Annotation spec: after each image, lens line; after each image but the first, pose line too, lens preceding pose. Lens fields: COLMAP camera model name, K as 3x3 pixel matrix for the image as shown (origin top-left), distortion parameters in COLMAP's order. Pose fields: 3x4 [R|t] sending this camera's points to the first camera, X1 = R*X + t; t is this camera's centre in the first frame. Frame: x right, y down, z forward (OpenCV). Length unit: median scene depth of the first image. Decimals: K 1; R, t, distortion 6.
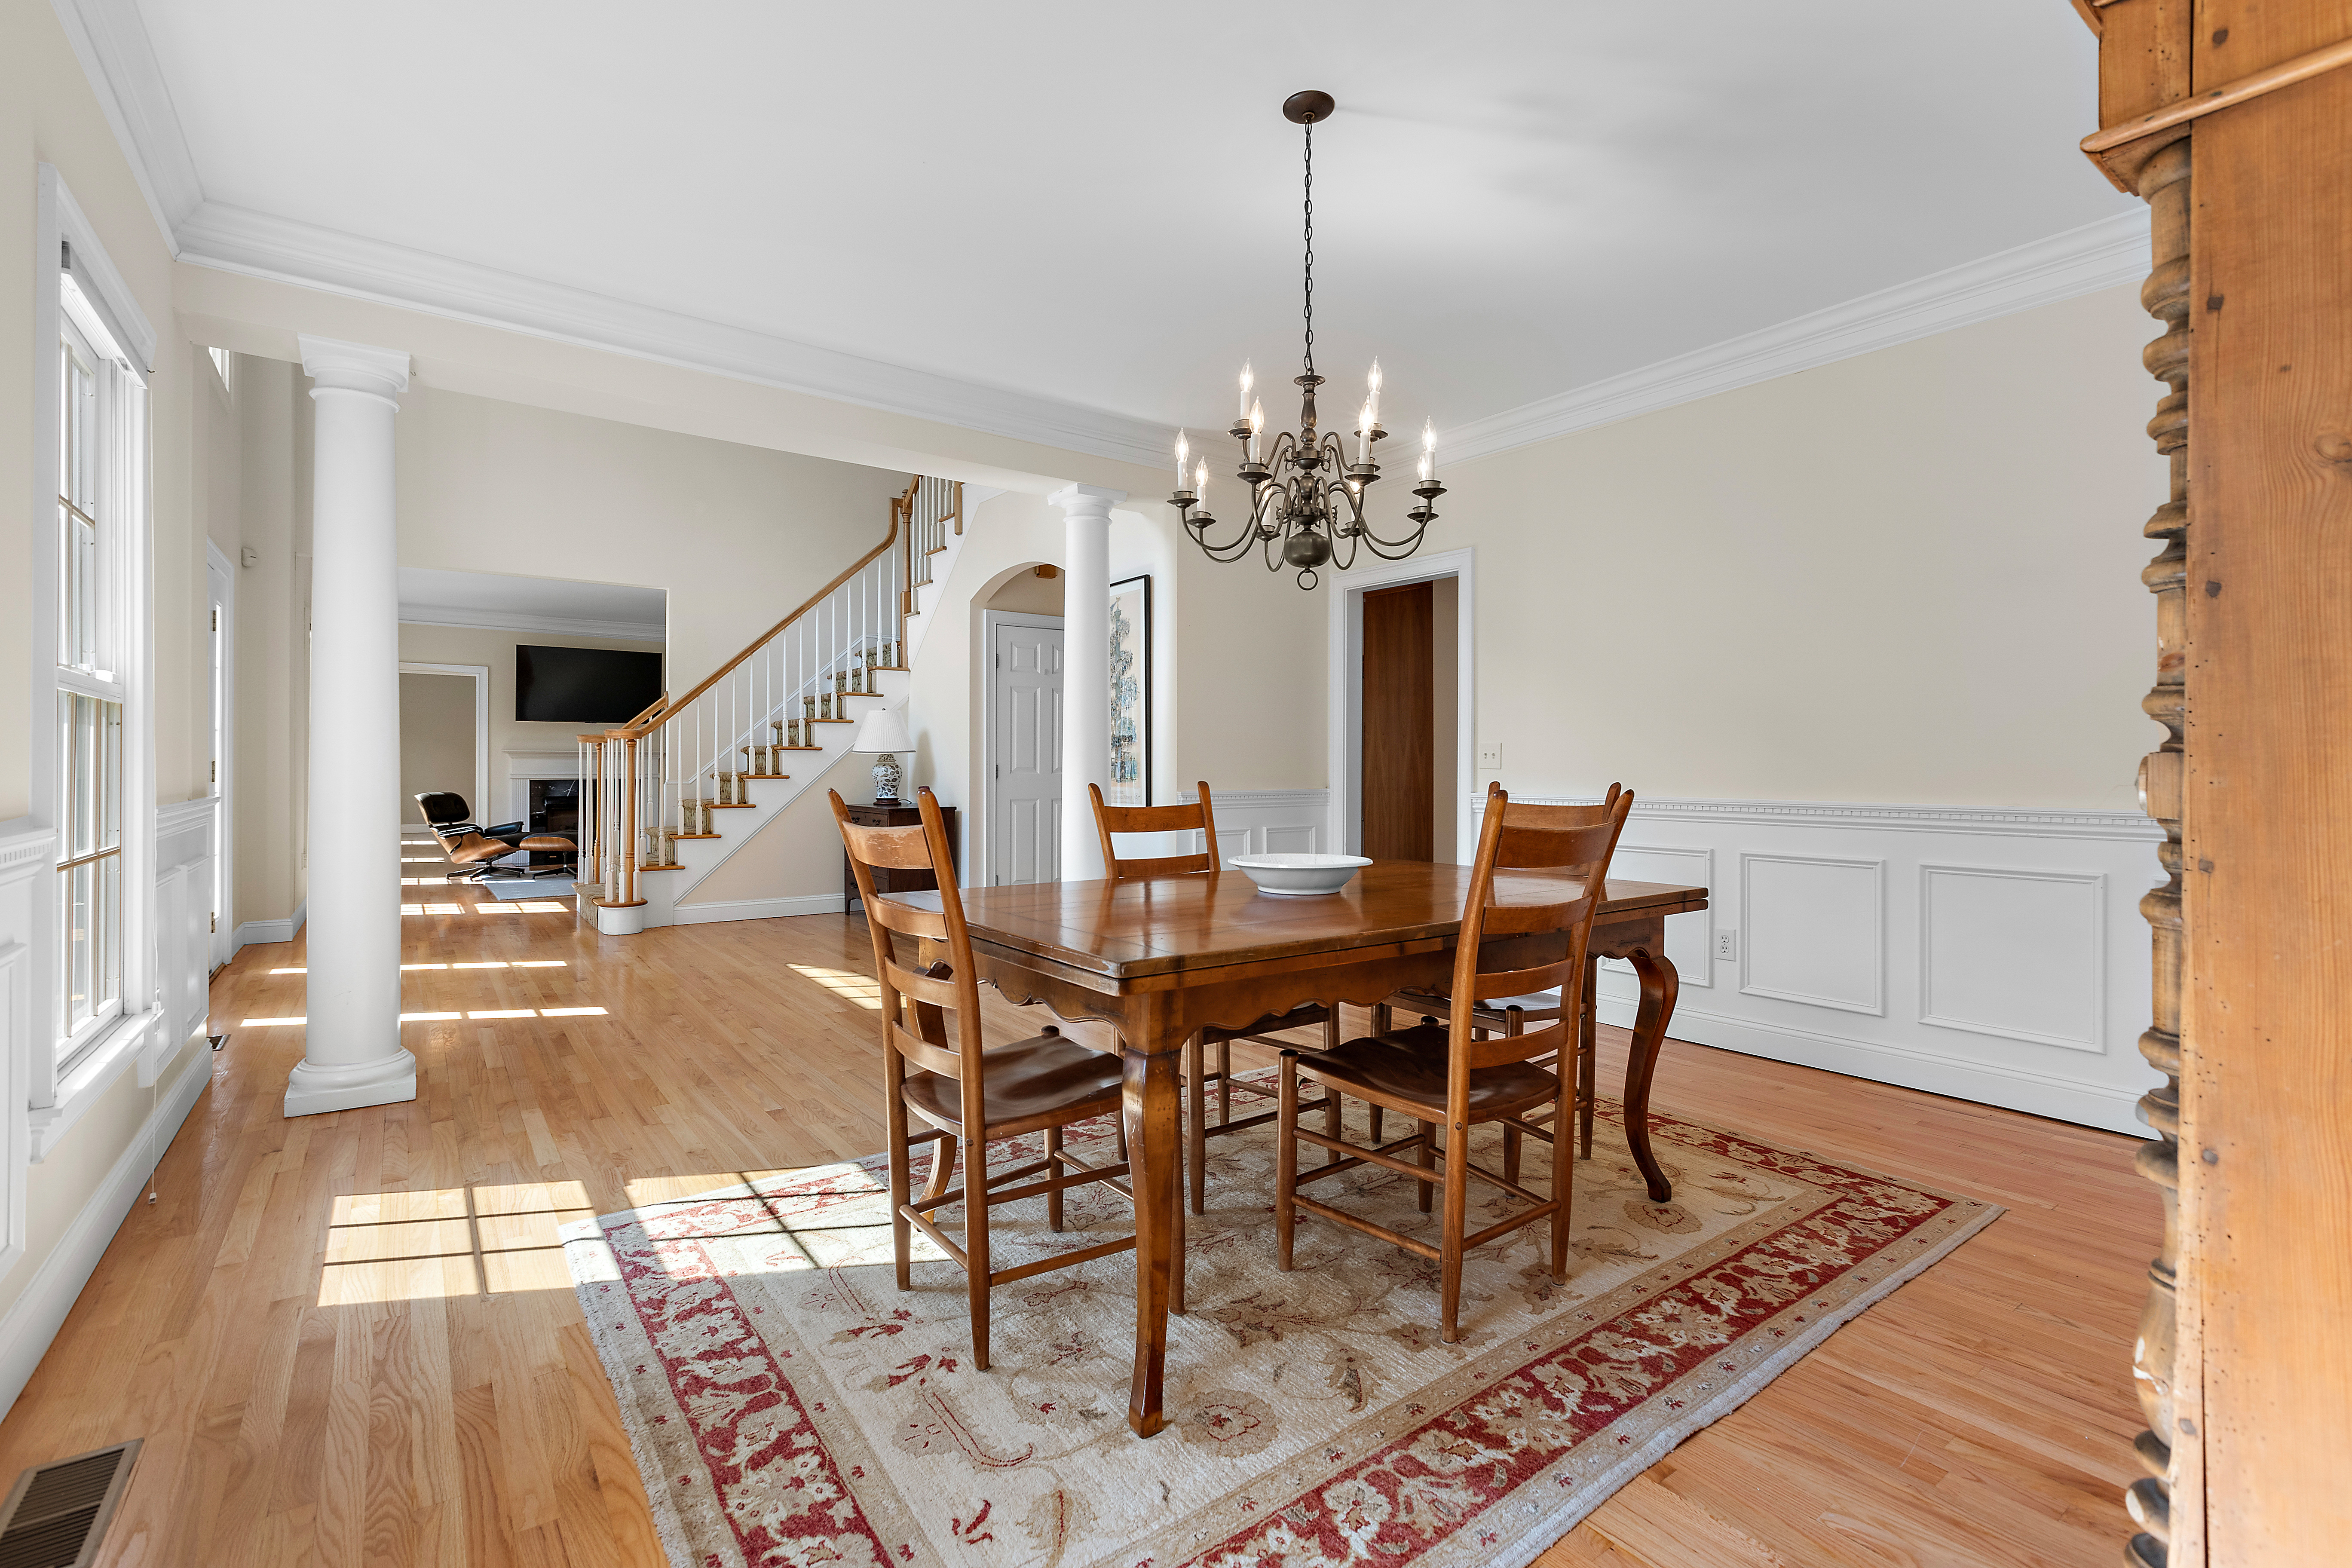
lens RADIAL K [[1055.2, 0, 1162.8], [0, 1055.2, 767.1], [0, 0, 1]] dist [0.001937, 0.000561]
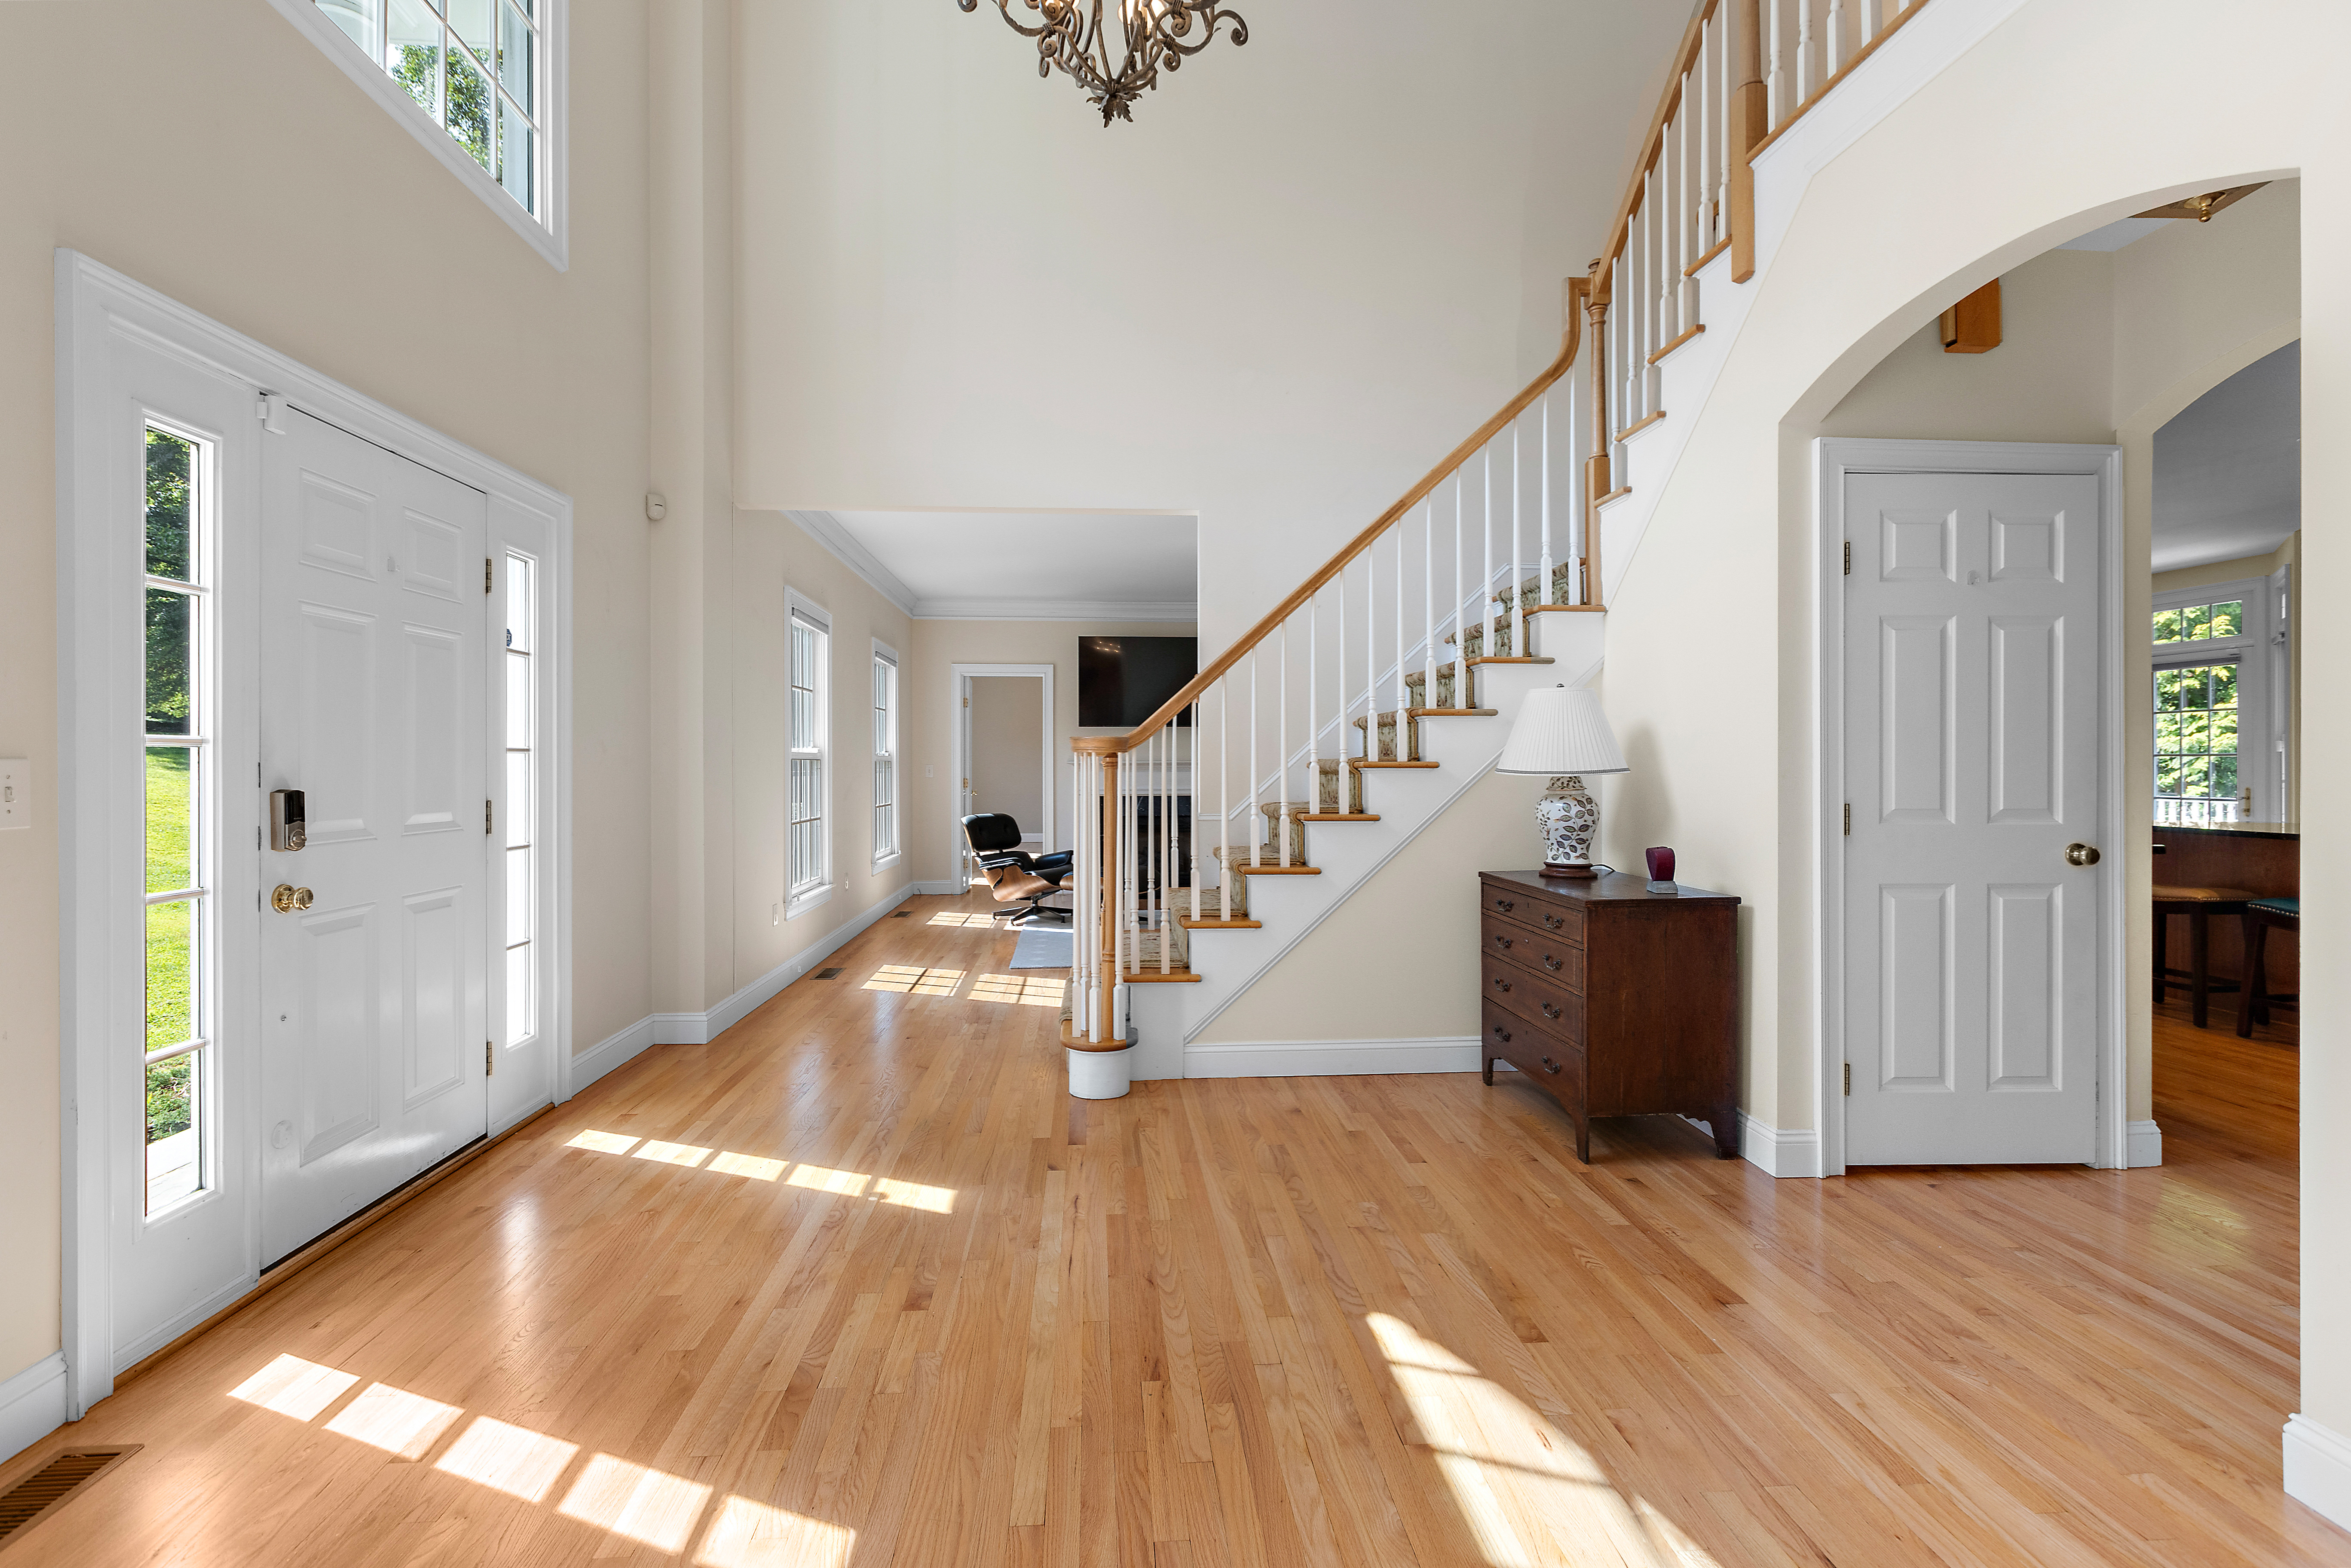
lens RADIAL K [[1054.8, 0, 1168.8], [0, 1054.8, 764.7], [0, 0, 1]] dist [0.001937, 0.000561]
pose [[0.849999, -0.003982, -0.526770, -0.155176], [0.003068, 0.999992, -0.002609, -0.016340], [0.526776, 0.000602, 0.850004, 0.466240]]
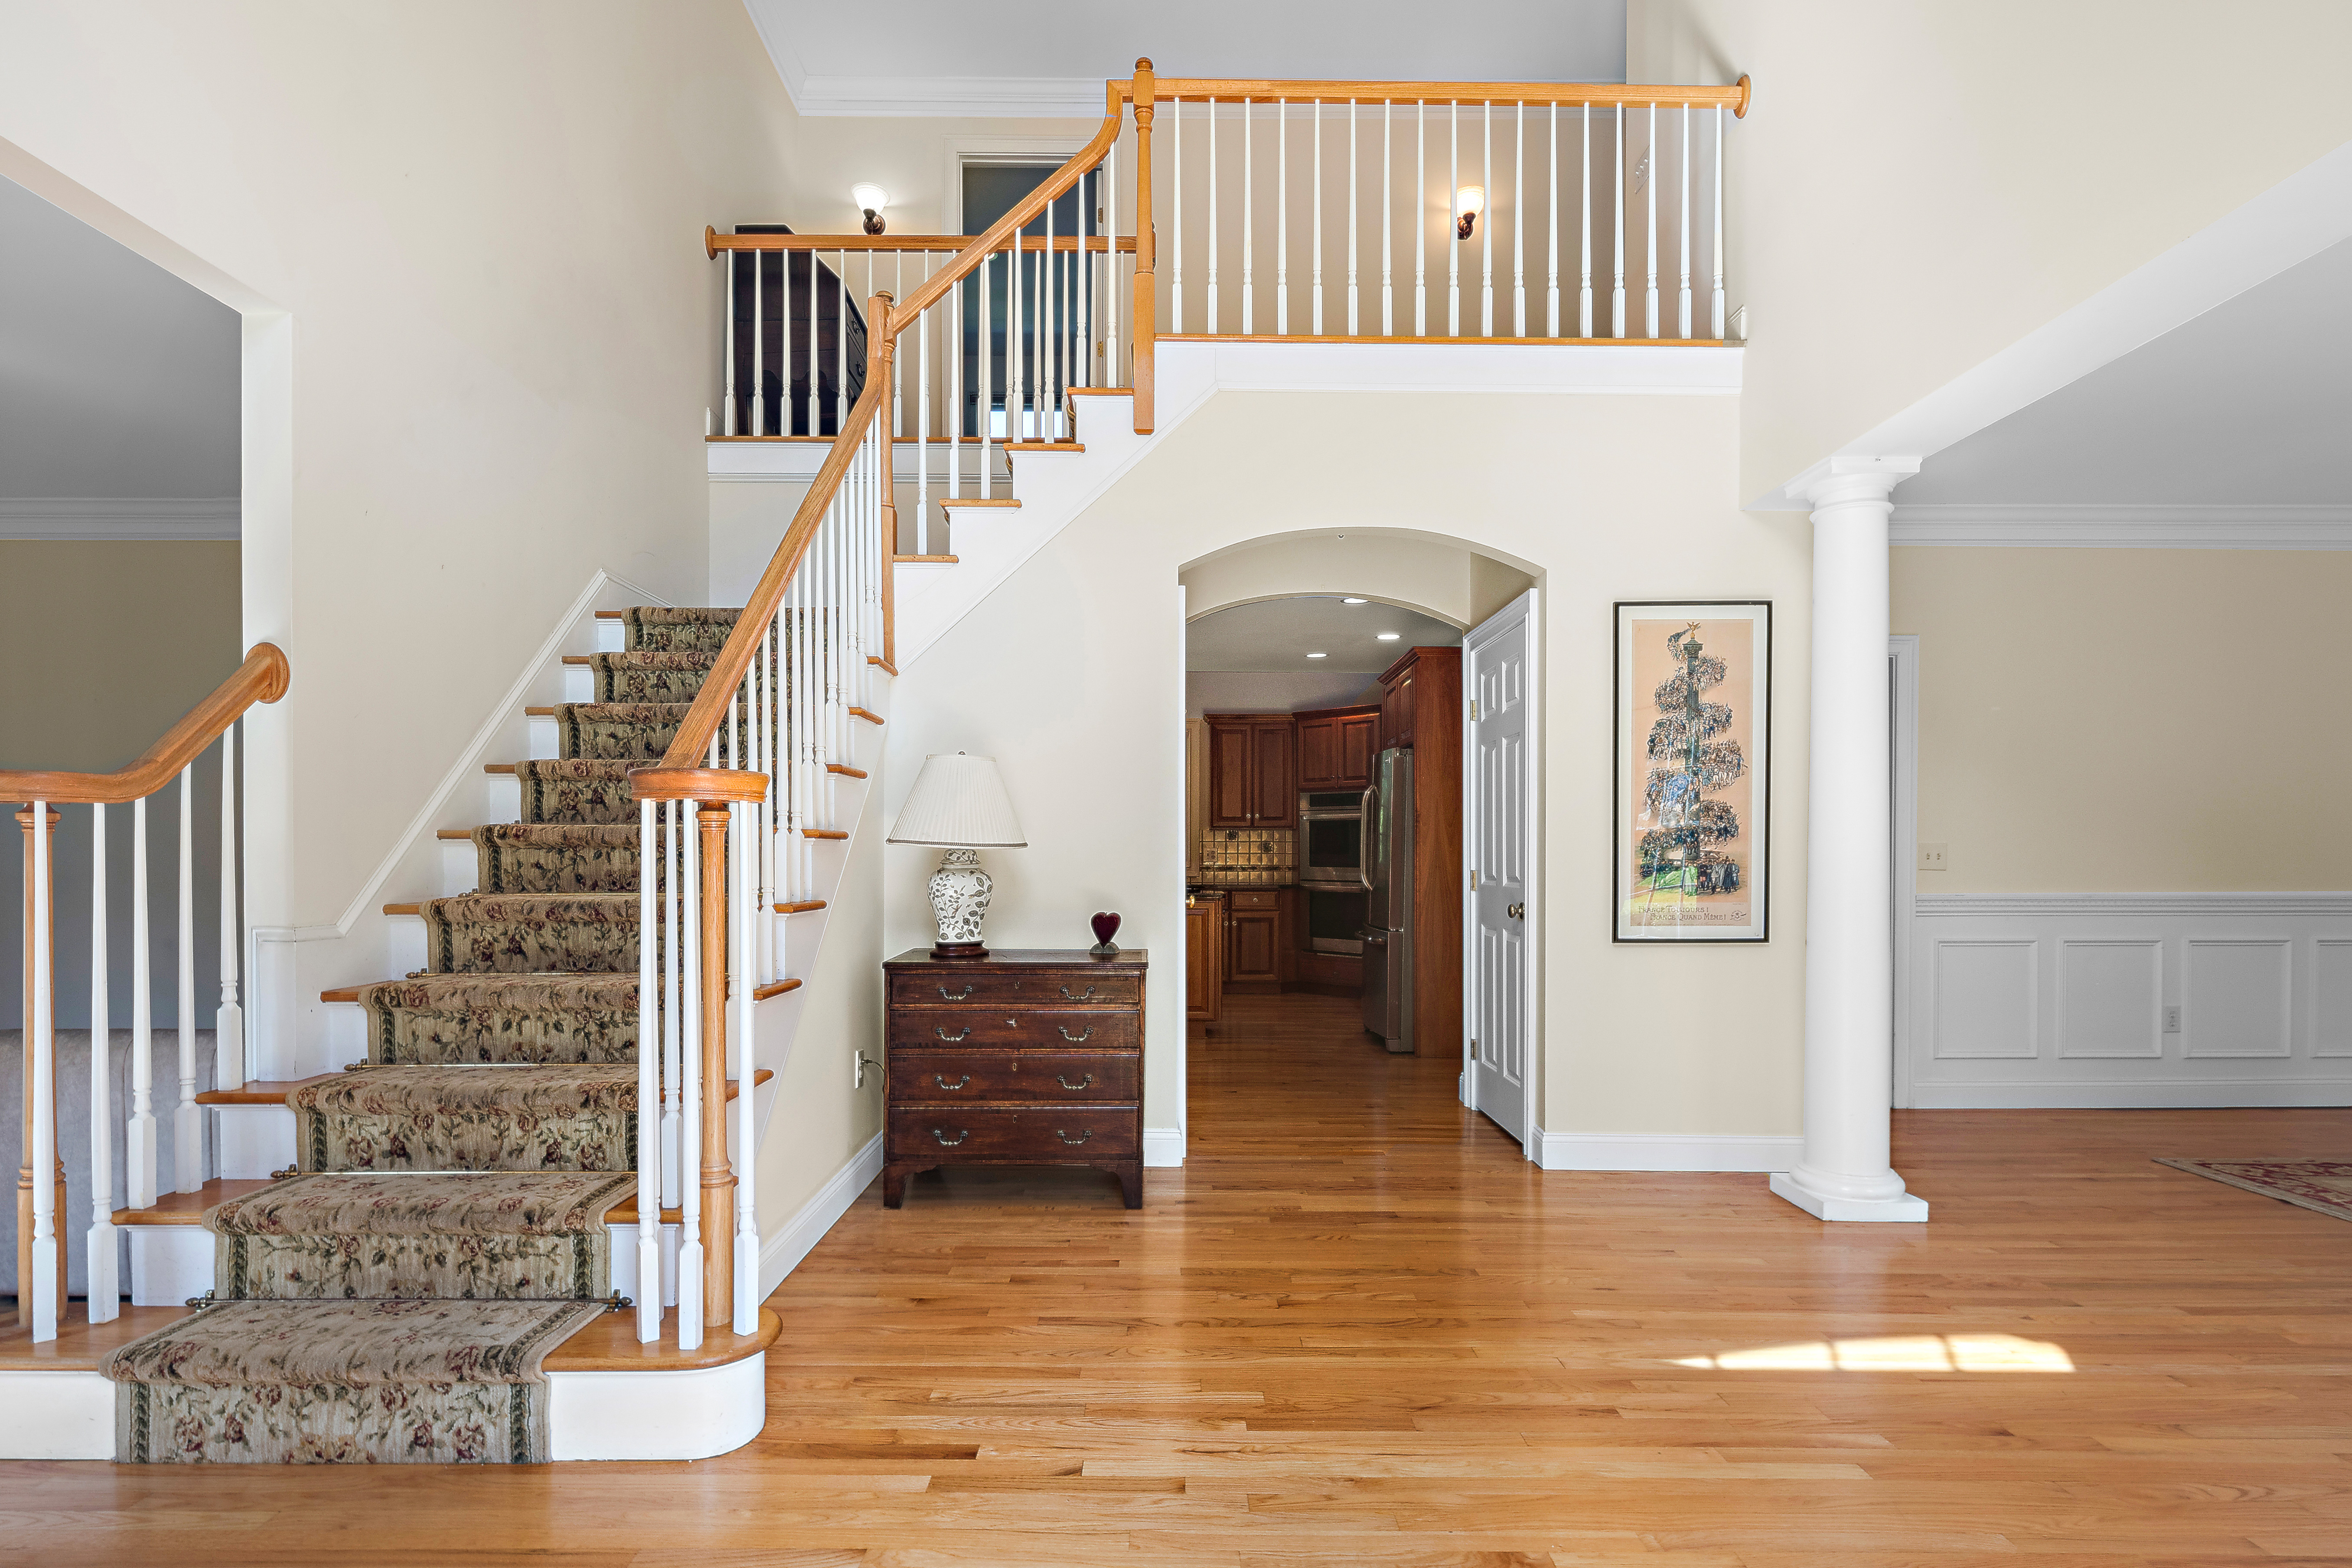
lens RADIAL K [[1137.9, 0, 1177.1], [0, 1137.9, 883.7], [0, 0, 1]] dist [0.005109, -0.001273]
pose [[0.574925, -0.004438, 0.818194, -0.607889], [0.004663, 0.999987, 0.002148, 0.002816], [-0.818193, 0.002580, 0.574938, 0.618535]]
